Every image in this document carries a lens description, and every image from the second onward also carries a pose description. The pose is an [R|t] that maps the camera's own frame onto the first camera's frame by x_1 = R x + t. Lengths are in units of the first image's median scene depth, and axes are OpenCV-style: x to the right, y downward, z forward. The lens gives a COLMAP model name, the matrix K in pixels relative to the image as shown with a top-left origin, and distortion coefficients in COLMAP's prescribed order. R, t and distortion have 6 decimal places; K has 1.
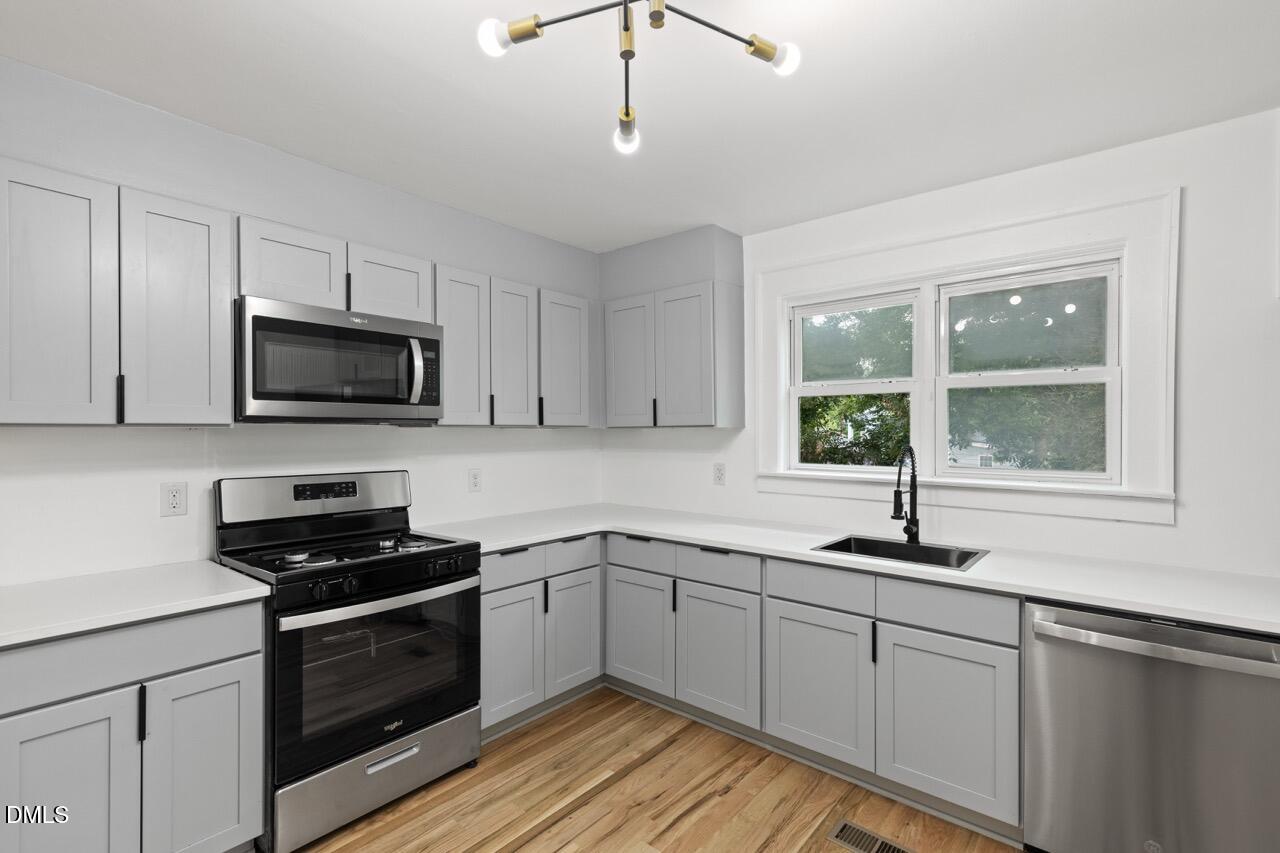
lens RADIAL K [[583.1, 0, 637.3], [0, 583.1, 436.2], [0, 0, 1]] dist [0.014799, -0.002036]
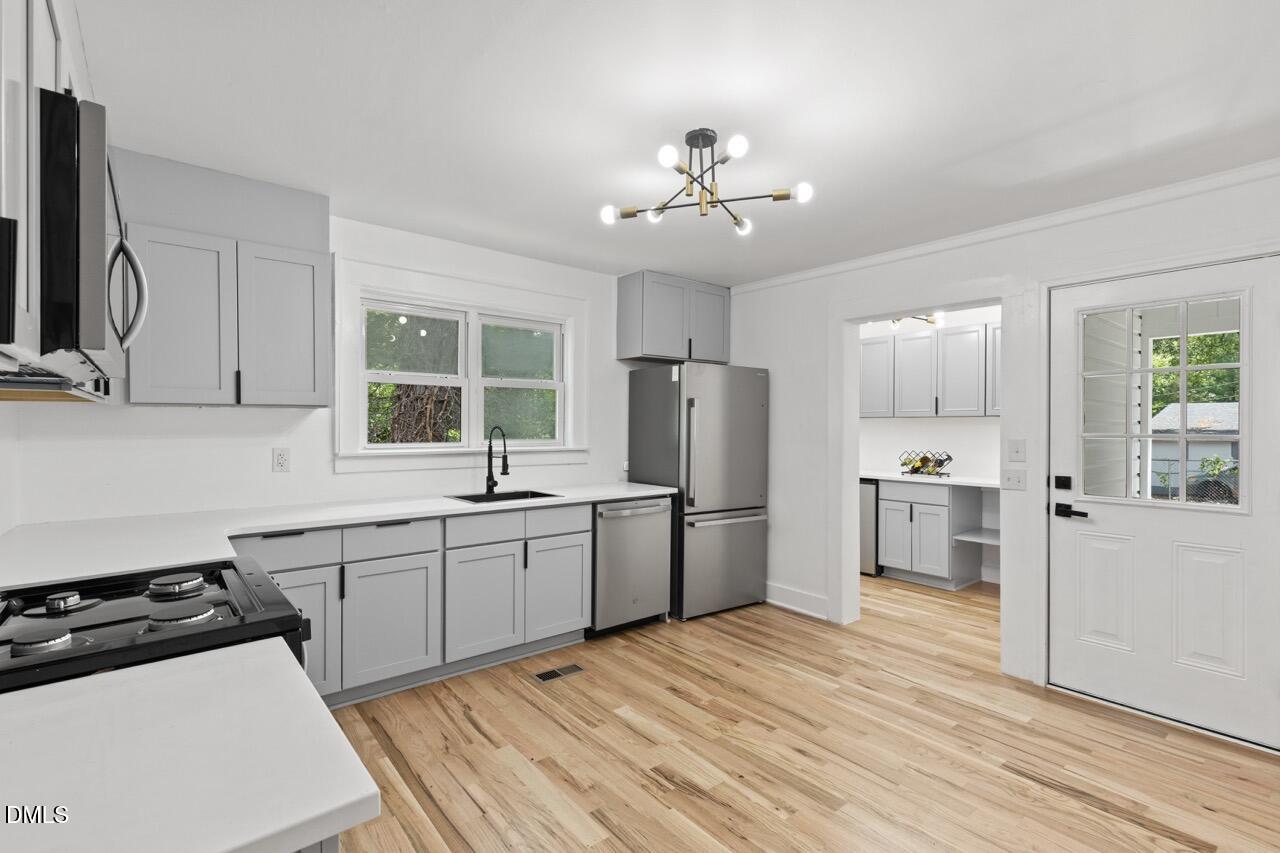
lens RADIAL K [[583.1, 0, 633.9], [0, 583.1, 431.5], [0, 0, 1]] dist [0.014799, -0.002036]
pose [[0.195764, -0.005675, 0.980635, -0.912494], [0.008522, 0.999955, 0.004086, 0.030288], [-0.980614, 0.007557, 0.195803, 0.397759]]
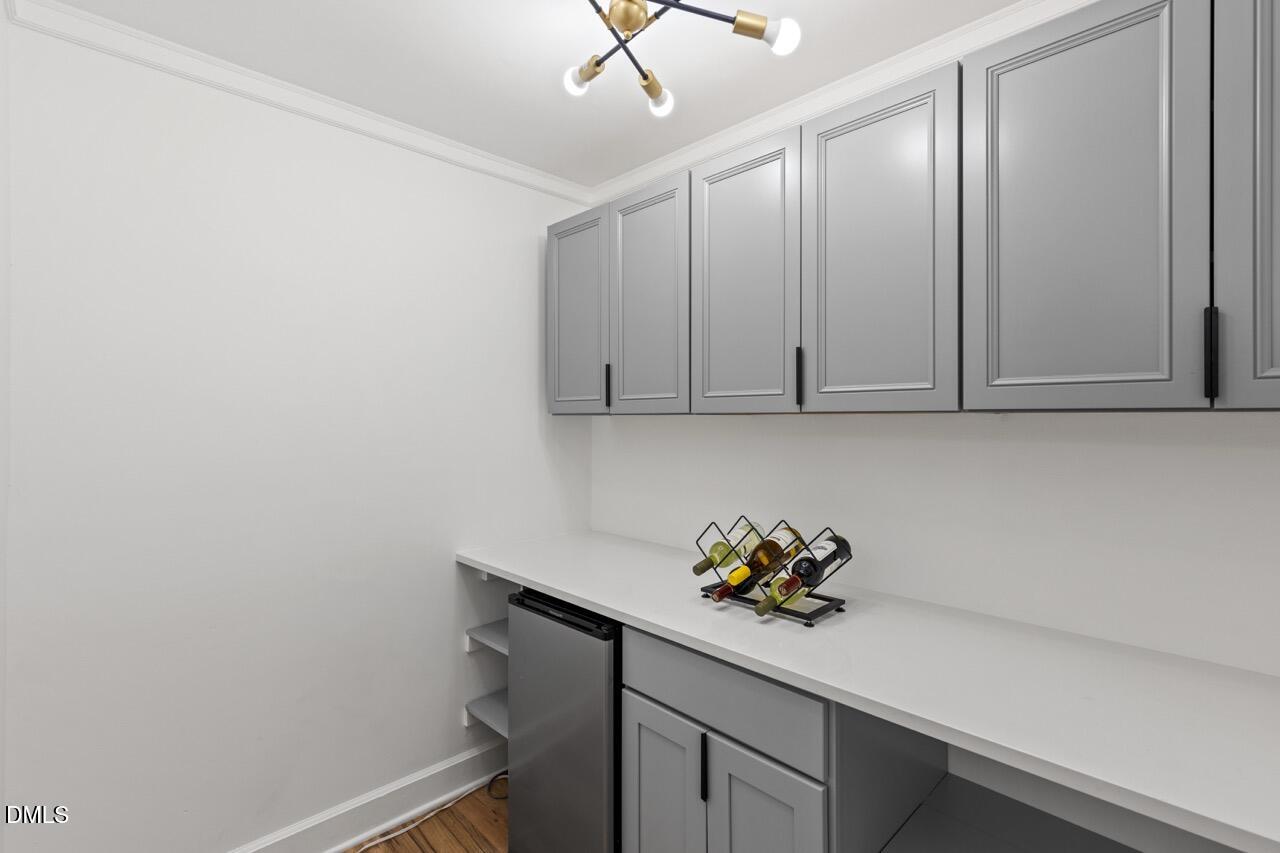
lens RADIAL K [[583.1, 0, 633.1], [0, 583.1, 420.9], [0, 0, 1]] dist [0.014799, -0.002036]
pose [[0.110962, -0.014939, 0.993712, 0.734424], [0.020725, 0.999704, 0.012715, -0.008817], [-0.993609, 0.019184, 0.111239, -0.154671]]
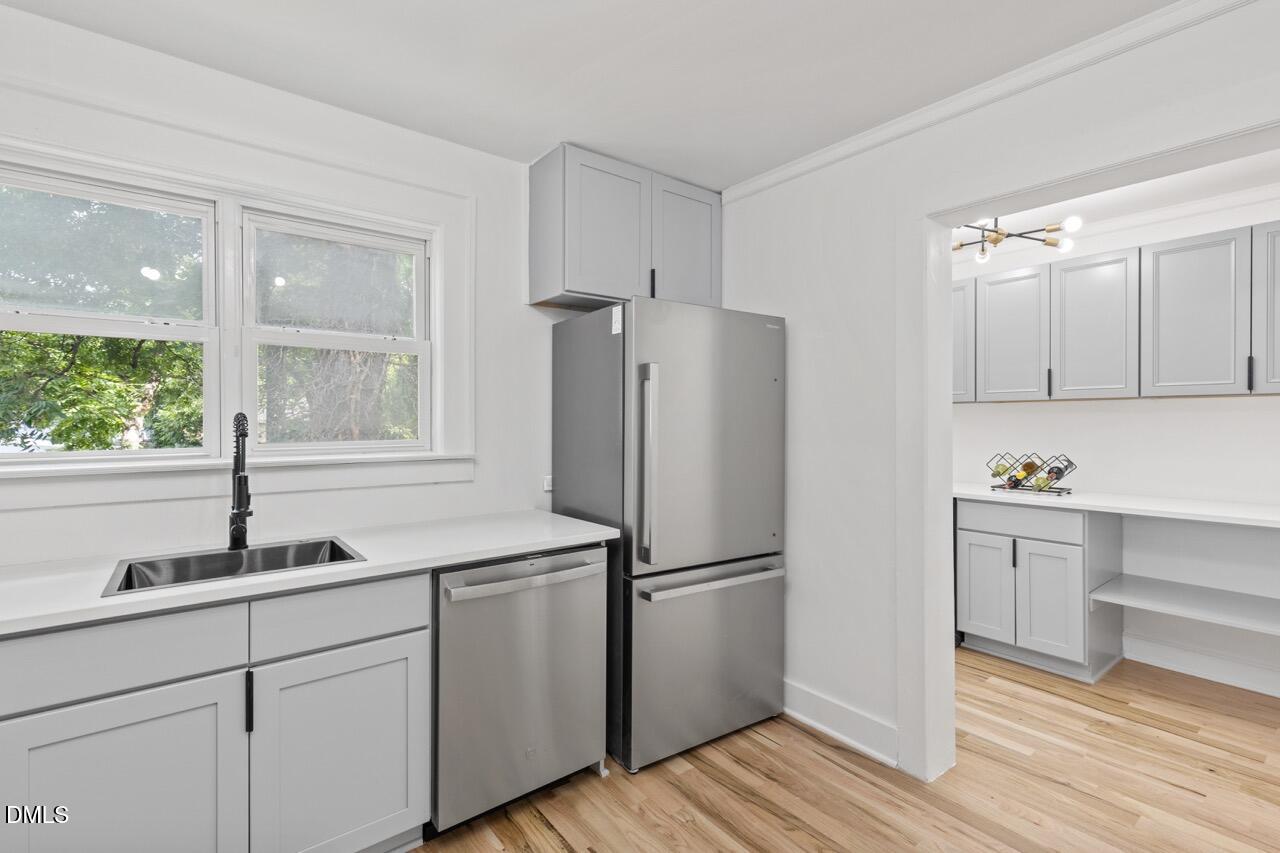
lens RADIAL K [[583.1, 0, 634.2], [0, 583.1, 426.7], [0, 0, 1]] dist [0.014799, -0.002036]
pose [[0.213610, -0.007785, 0.976888, -0.144182], [0.013956, 0.999891, 0.004917, 0.036566], [-0.976819, 0.012583, 0.213695, 0.385476]]
